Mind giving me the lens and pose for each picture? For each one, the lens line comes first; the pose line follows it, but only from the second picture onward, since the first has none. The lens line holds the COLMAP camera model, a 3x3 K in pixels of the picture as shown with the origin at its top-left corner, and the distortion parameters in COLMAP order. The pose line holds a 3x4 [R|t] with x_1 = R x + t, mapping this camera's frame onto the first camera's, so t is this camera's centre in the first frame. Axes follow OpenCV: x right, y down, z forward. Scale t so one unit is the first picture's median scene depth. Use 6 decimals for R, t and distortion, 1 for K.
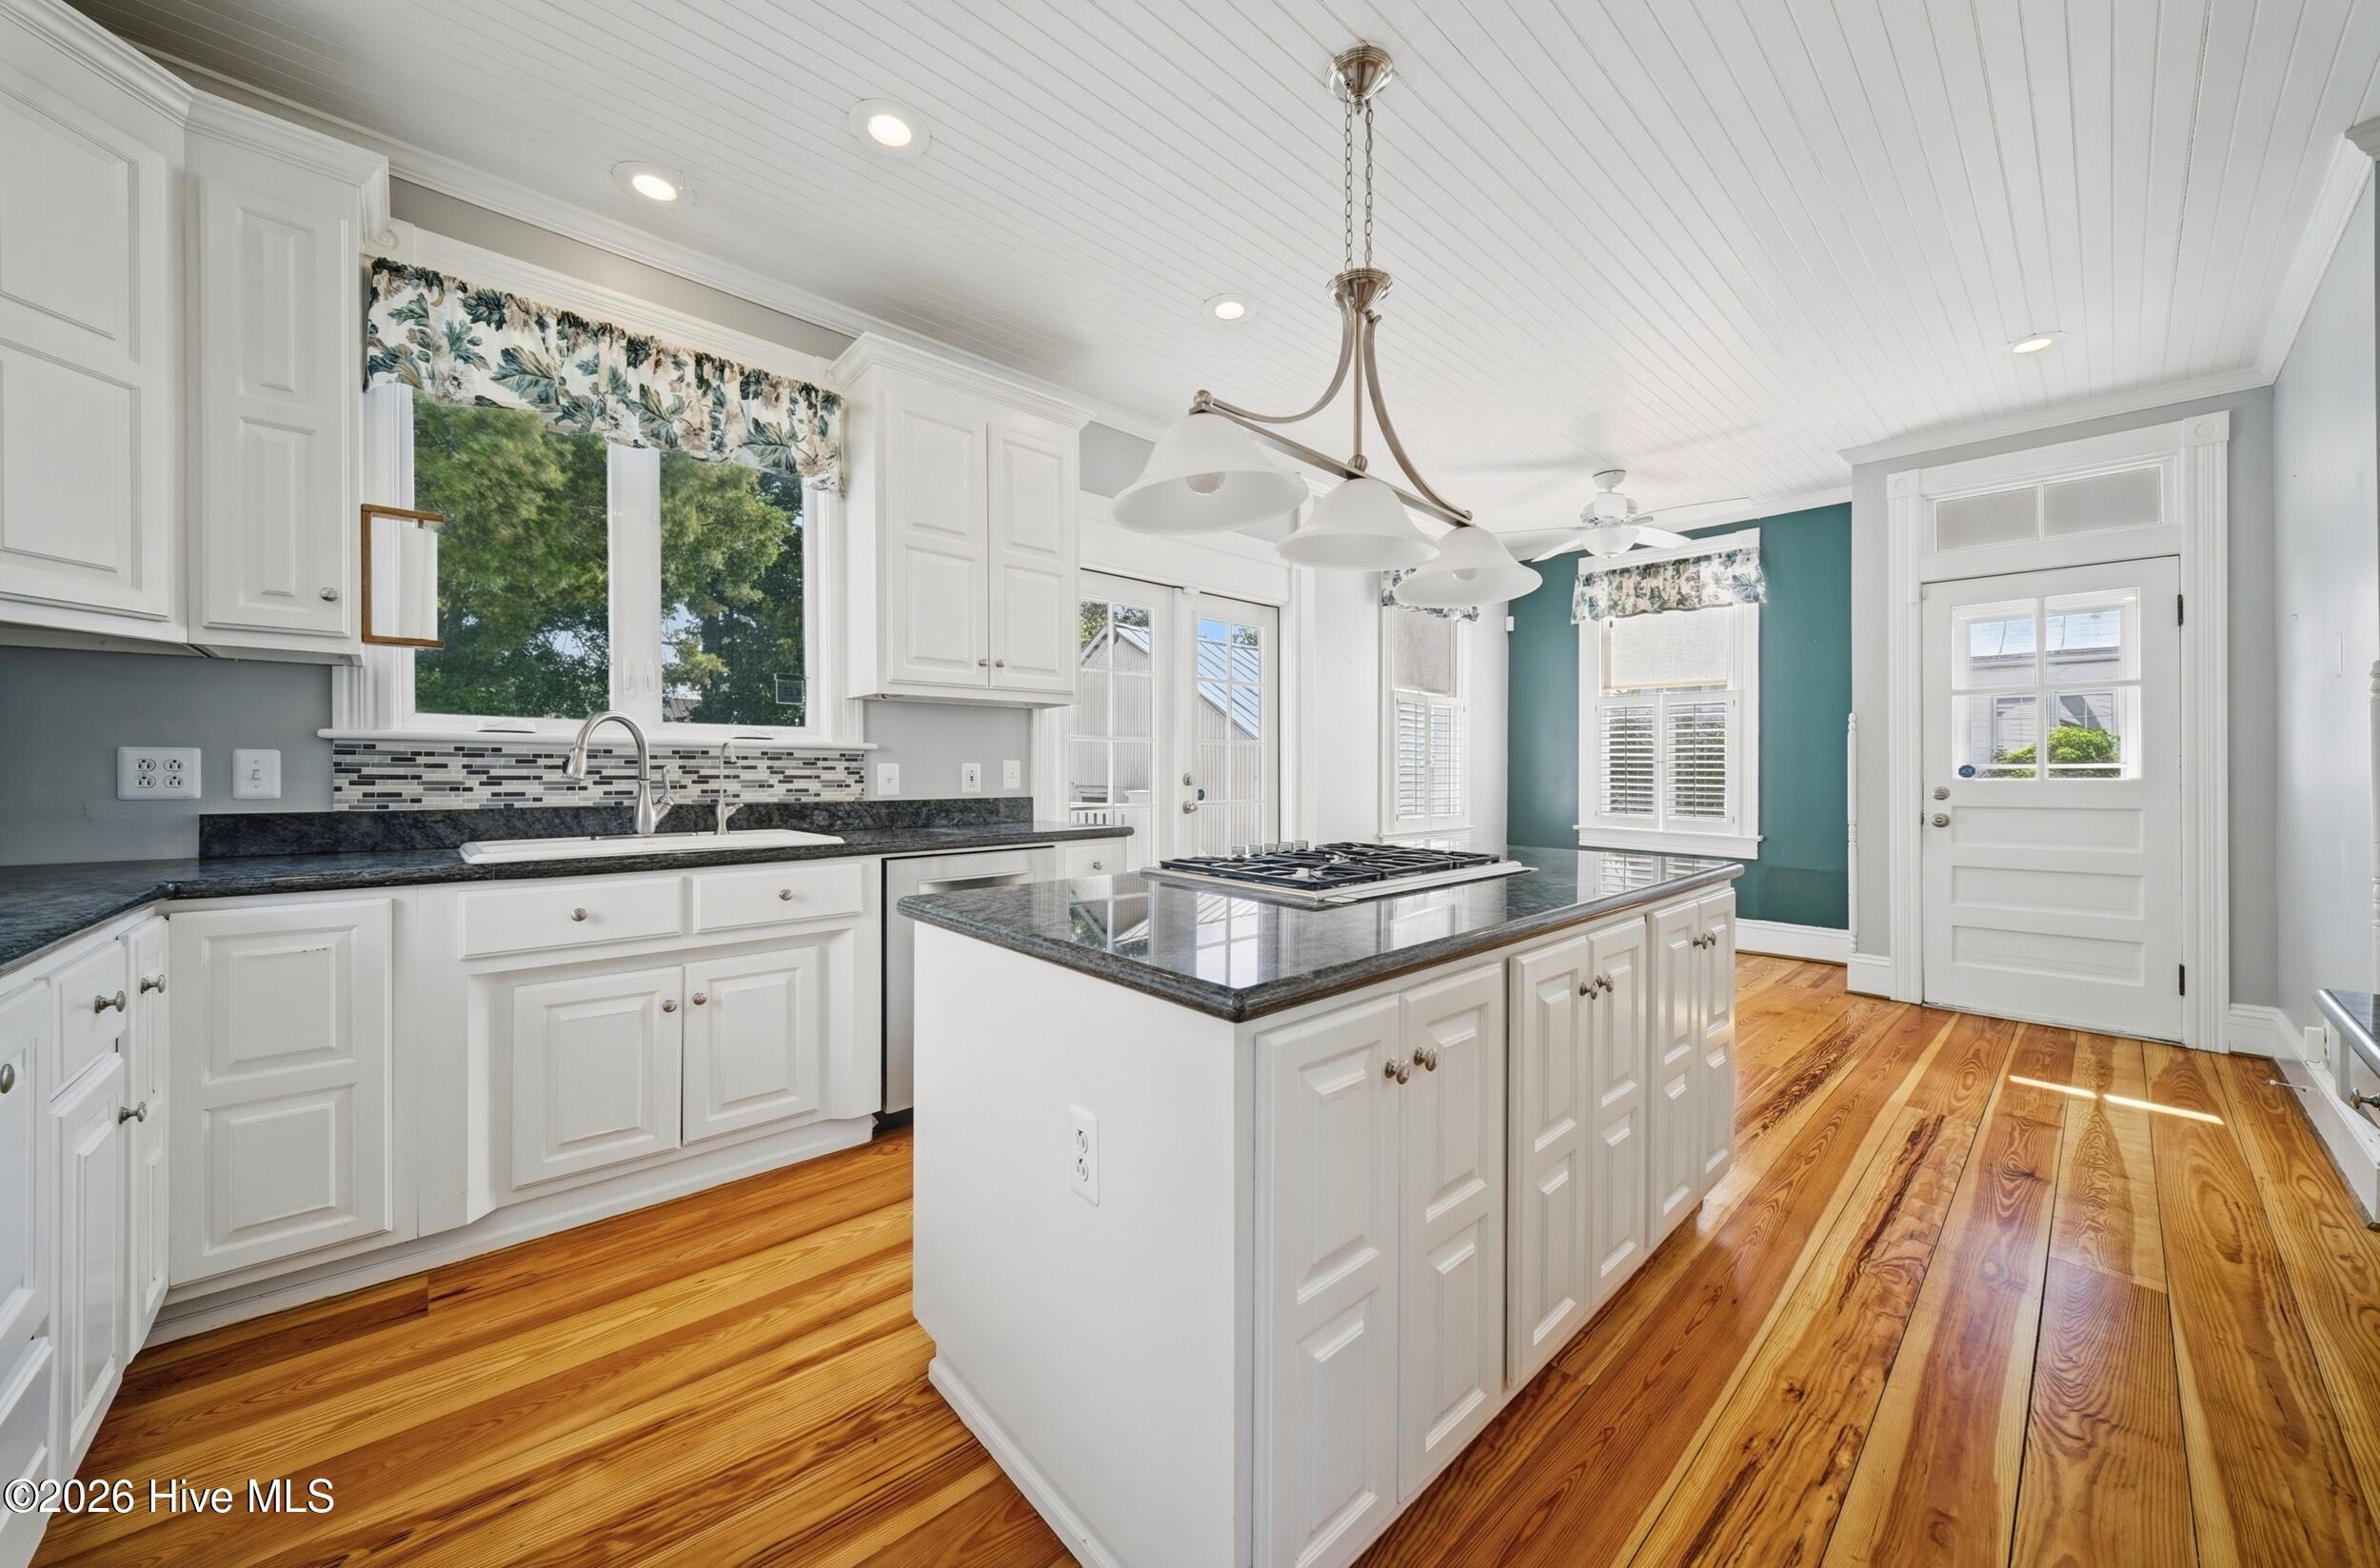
lens RADIAL K [[825.6, 0, 1195.1], [0, 825.6, 773.3], [0, 0, 1]] dist [0.000029, -0.000141]
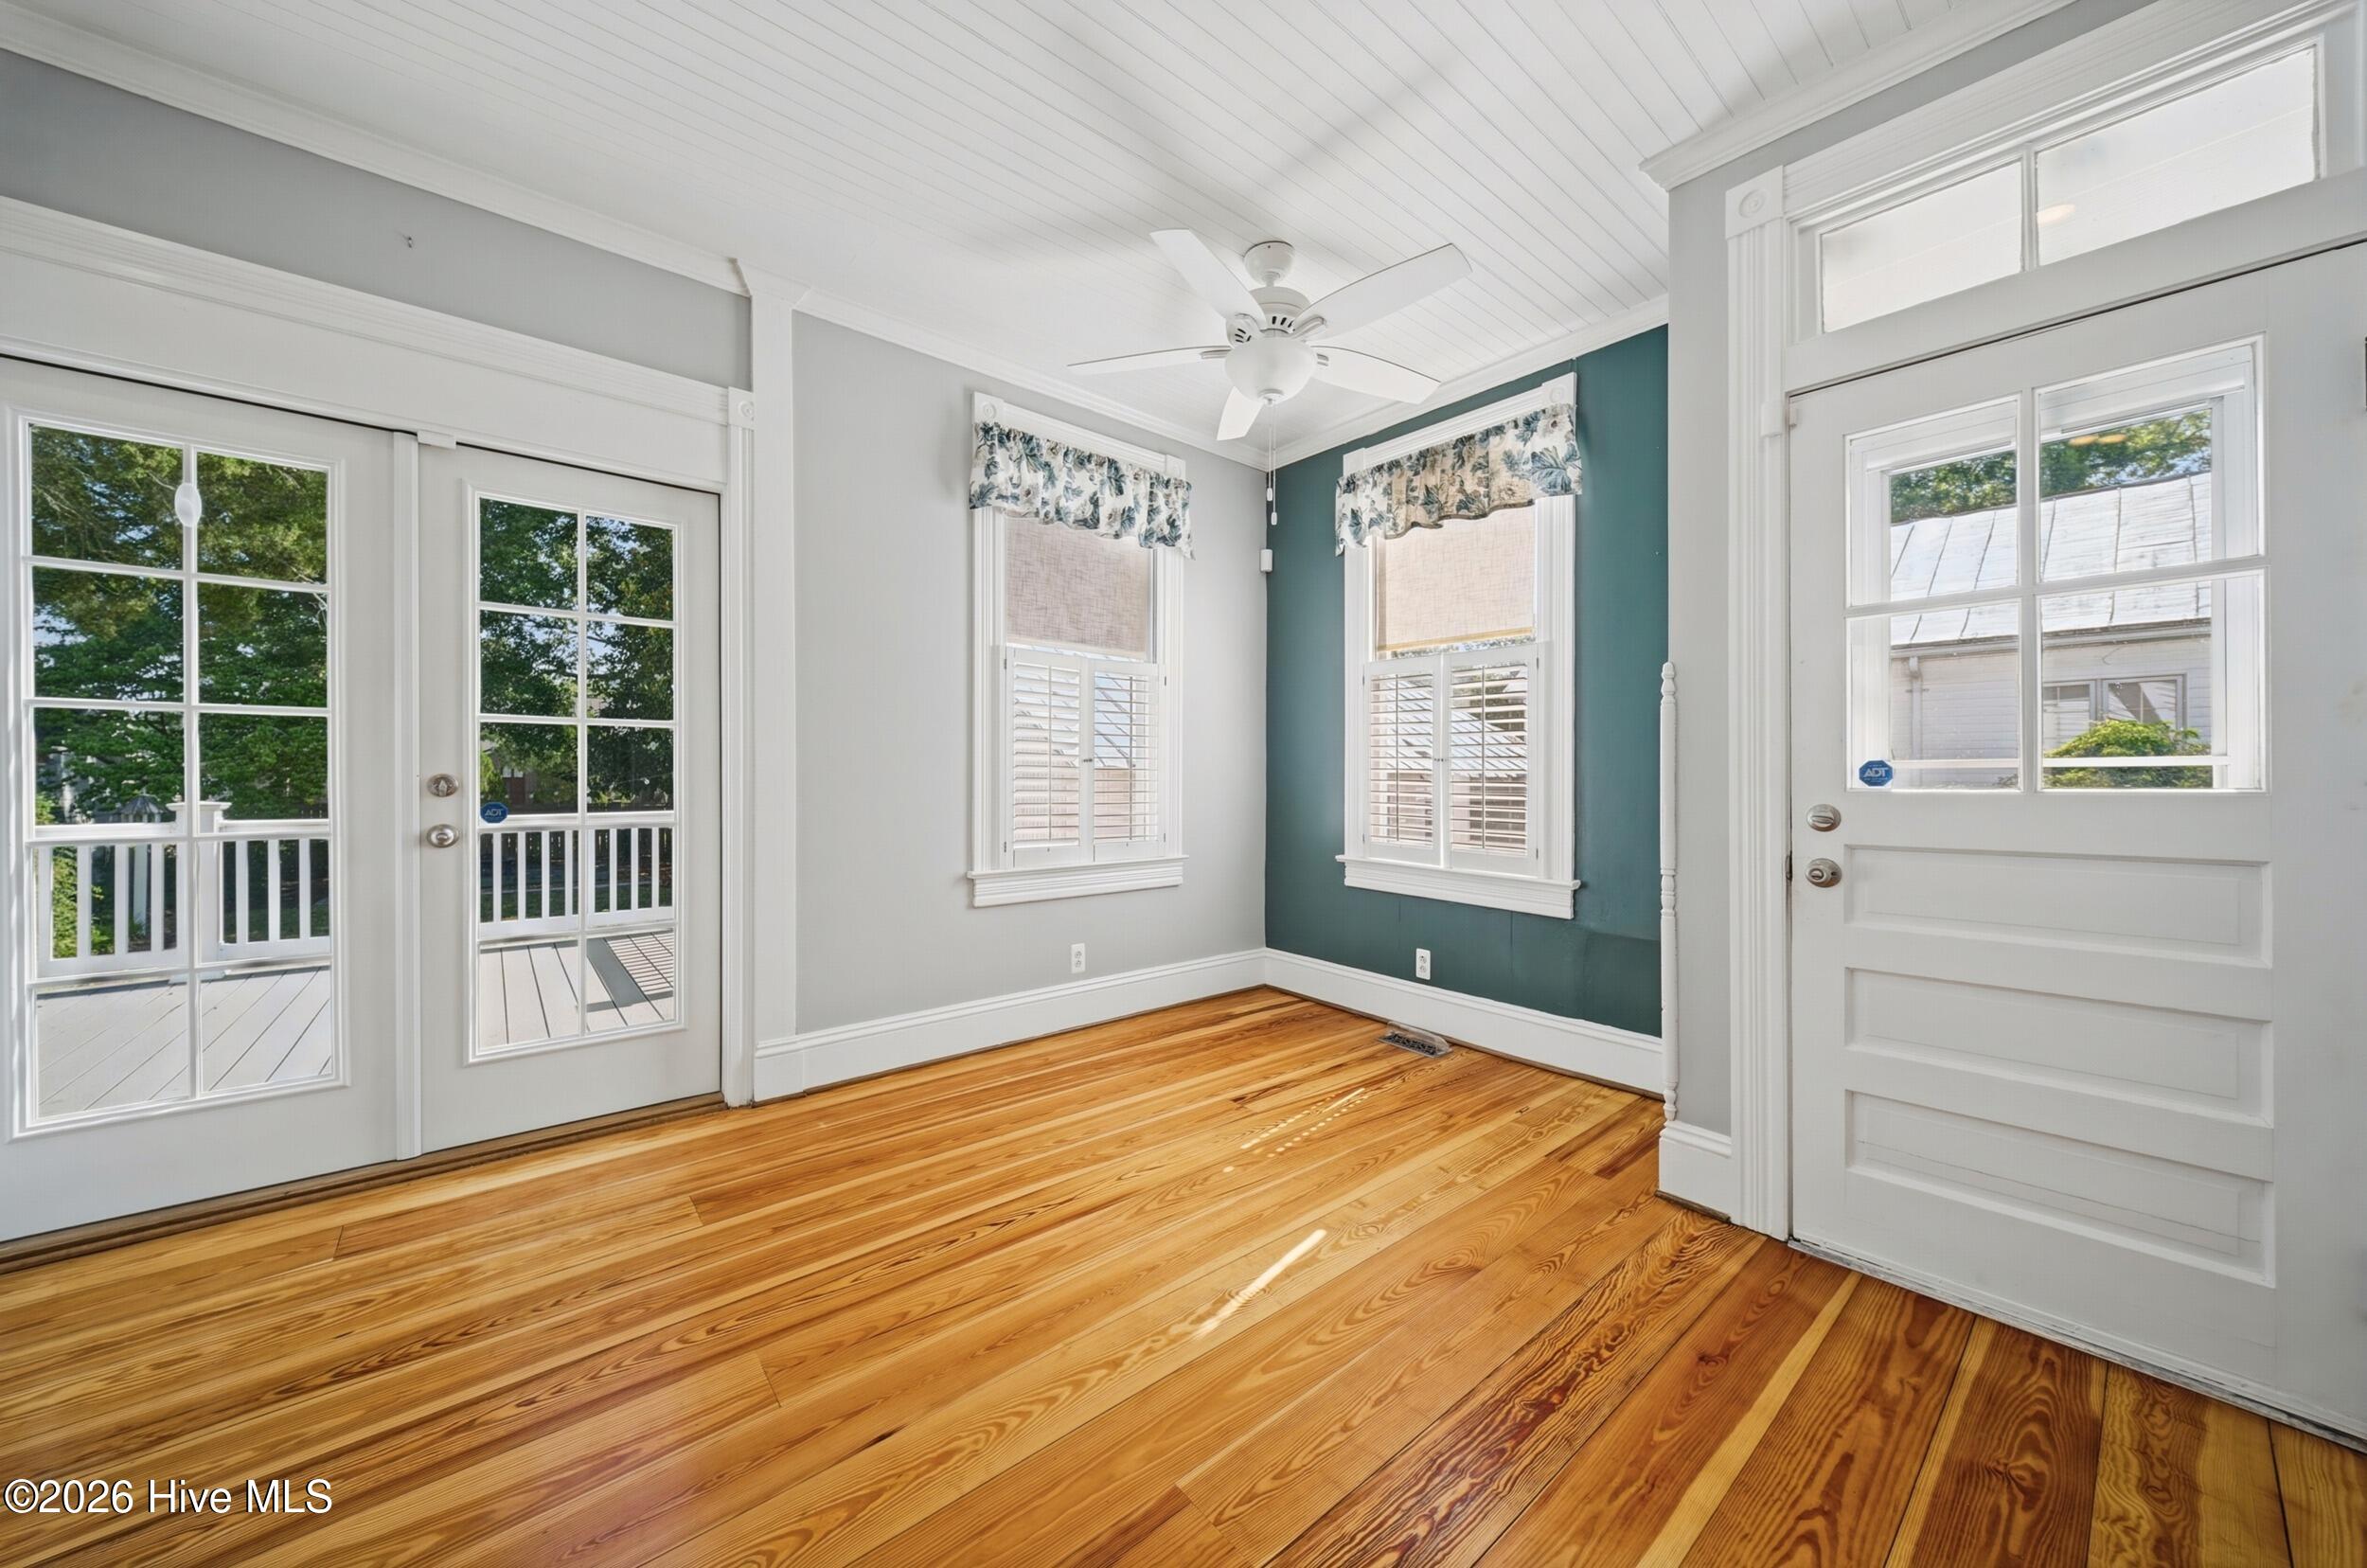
lens RADIAL K [[820.0, 0, 1188.4], [0, 820.0, 776.3], [0, 0, 1]] dist [0.001784, 0.000364]
pose [[0.999253, 0.003305, -0.038493, 0.469160], [-0.003379, 0.999993, -0.001865, 0.001275], [0.038486, 0.001993, 0.999257, 0.428278]]
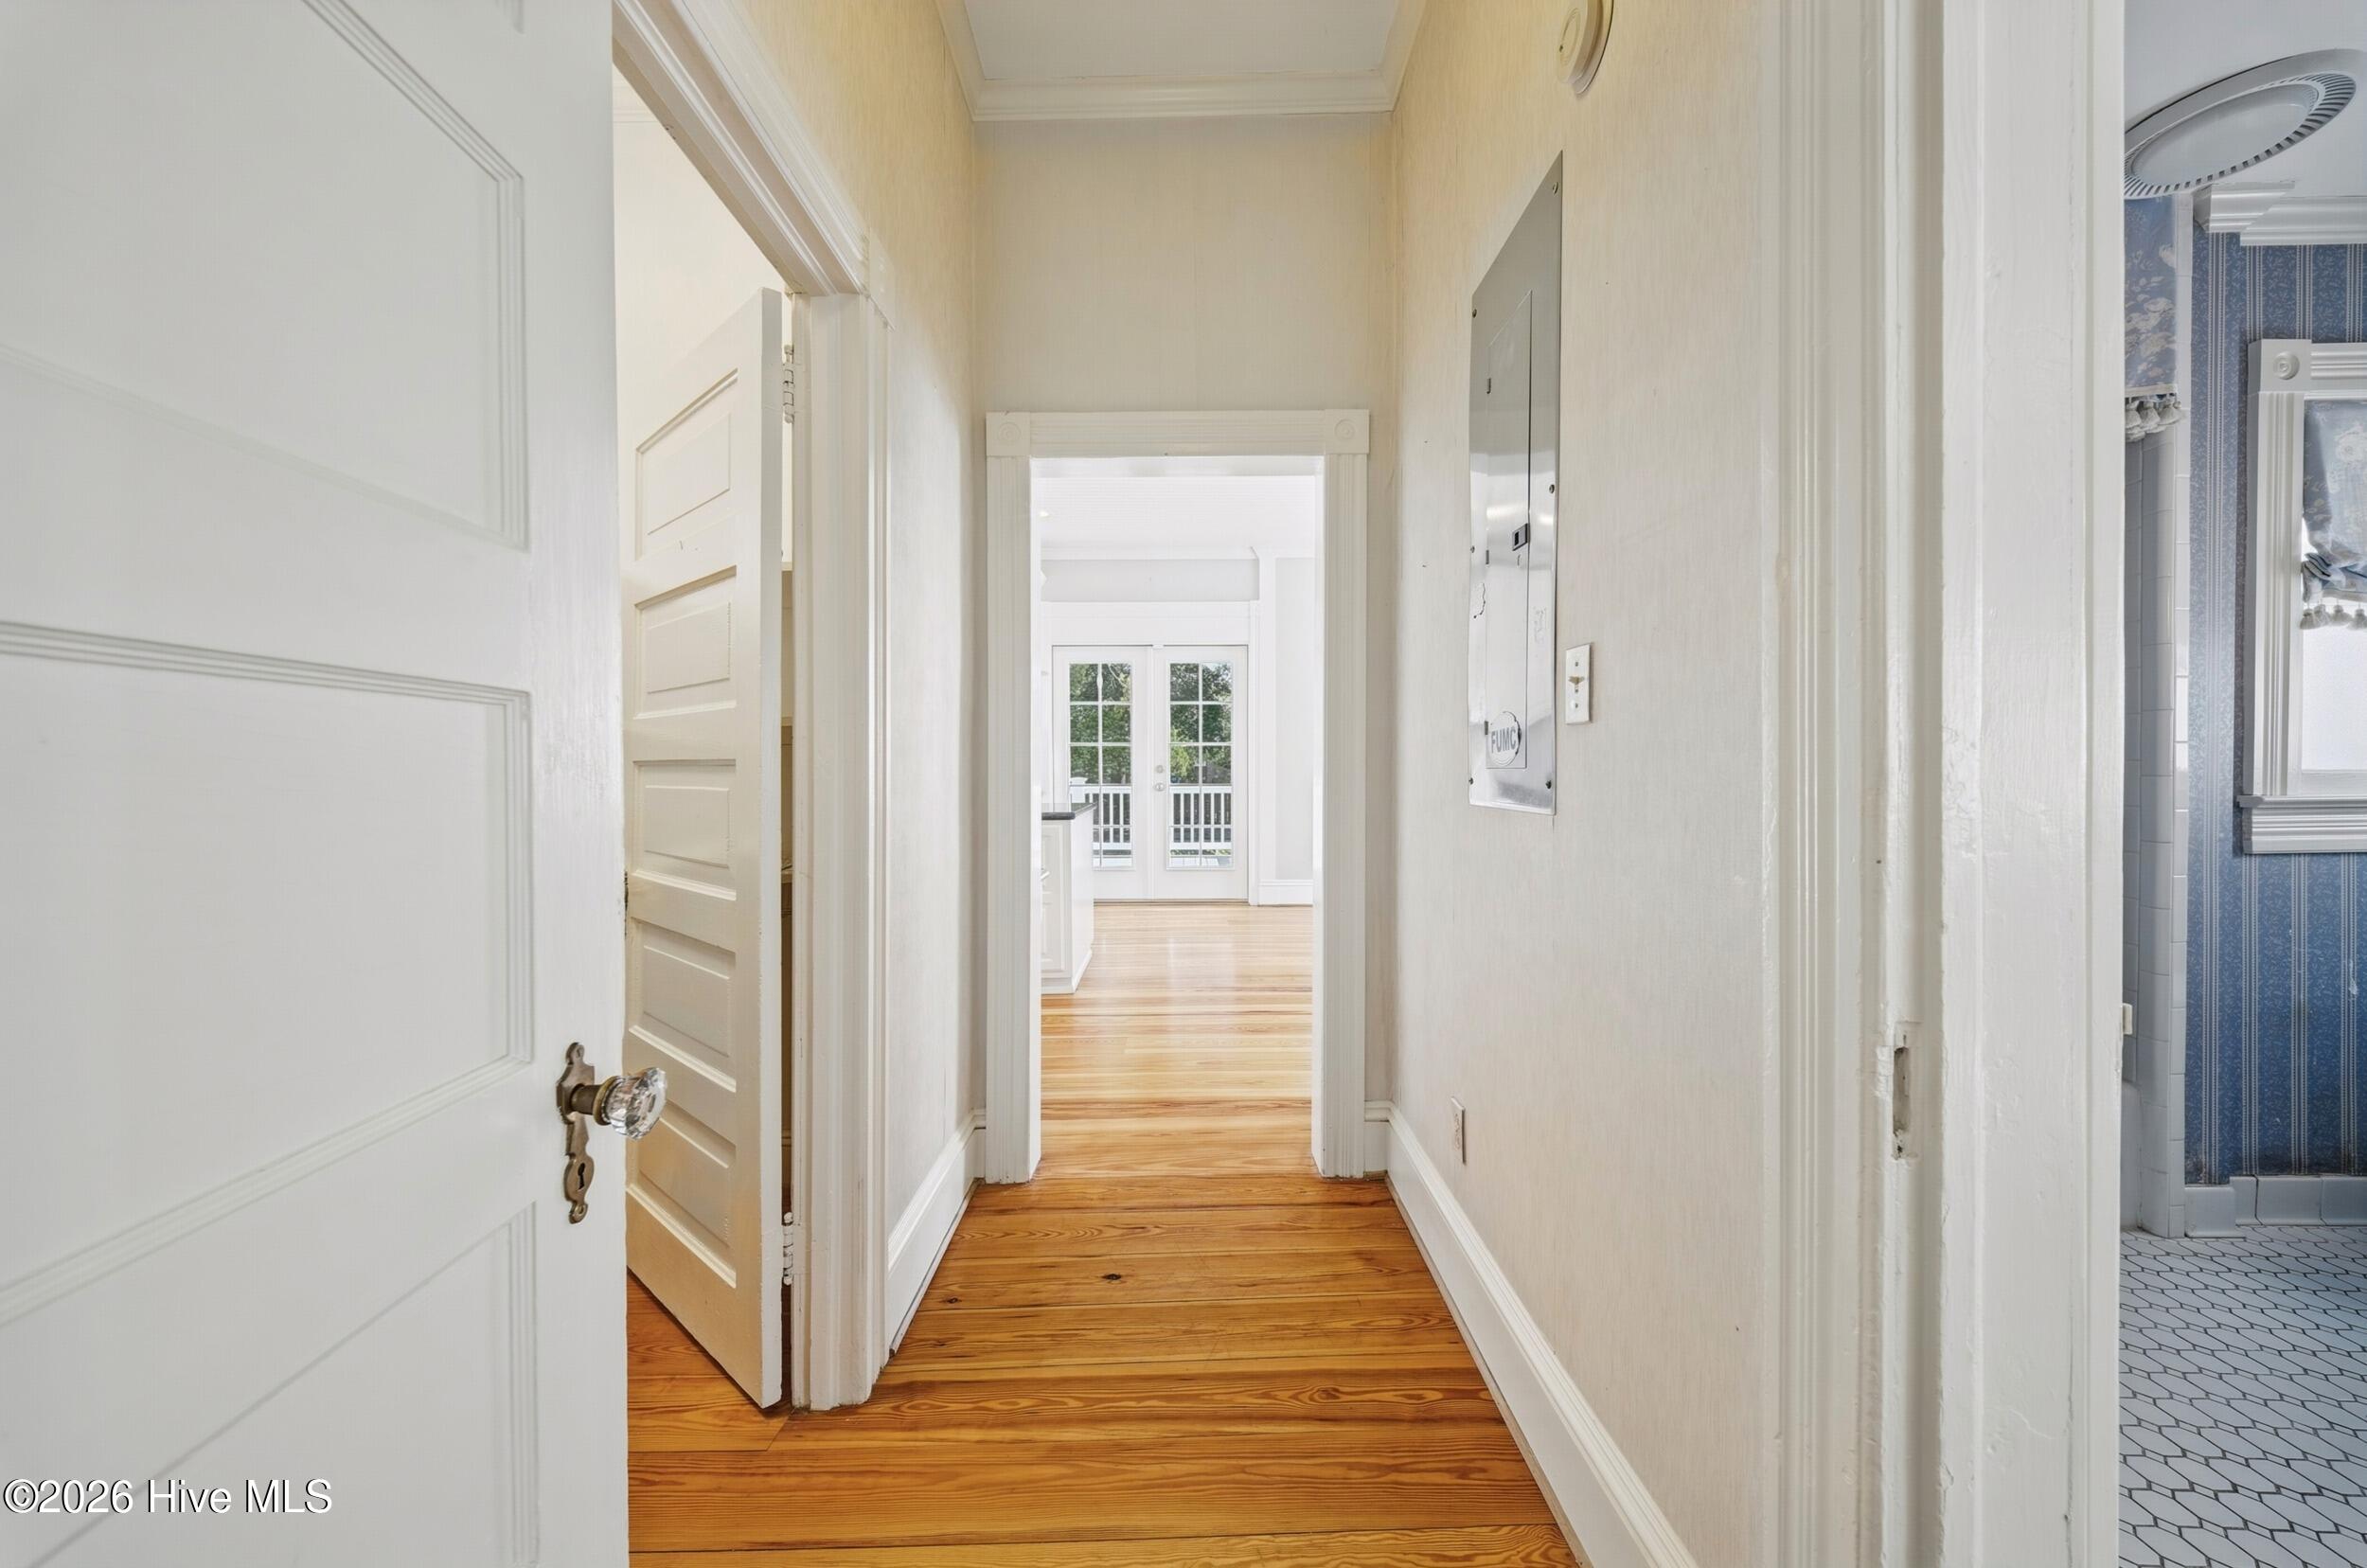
lens RADIAL K [[837.5, 0, 1181.0], [0, 837.5, 782.1], [0, 0, 1]] dist [0.018669, -0.009777]
pose [[0.724961, -0.002551, -0.688785, 0.987632], [-0.000068, 0.999993, -0.003776, 0.032034], [0.688789, 0.002784, 0.724956, -0.083159]]
